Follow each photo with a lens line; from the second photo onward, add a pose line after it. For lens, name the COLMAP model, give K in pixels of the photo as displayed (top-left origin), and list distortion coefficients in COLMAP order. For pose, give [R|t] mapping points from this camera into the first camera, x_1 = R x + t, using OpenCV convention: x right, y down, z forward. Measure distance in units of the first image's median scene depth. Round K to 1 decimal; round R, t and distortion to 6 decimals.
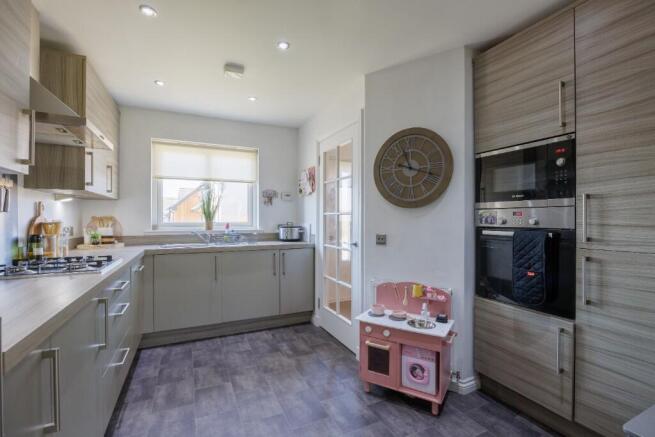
lens RADIAL K [[302.4, 0, 331.8], [0, 302.4, 220.1], [0, 0, 1]] dist [-0.010800, 0.000287]
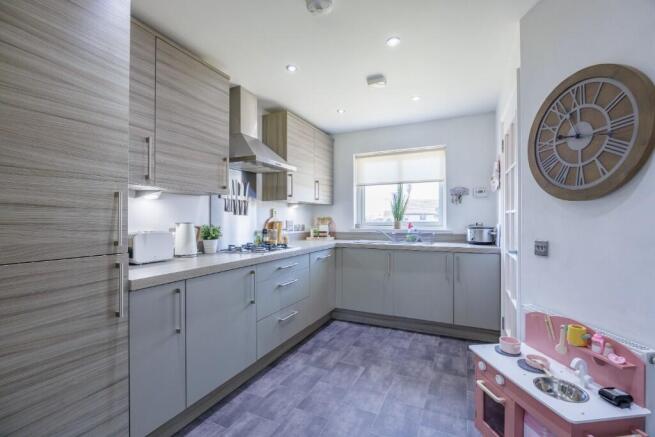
lens RADIAL K [[294.6, 0, 327.5], [0, 294.6, 218.5], [0, 0, 1]] dist [-0.003079, 0.000000]
pose [[0.620525, -0.004011, -0.784176, 0.352087], [0.000192, 0.999988, -0.004964, -0.000228], [0.784187, 0.002930, 0.620518, 0.188100]]
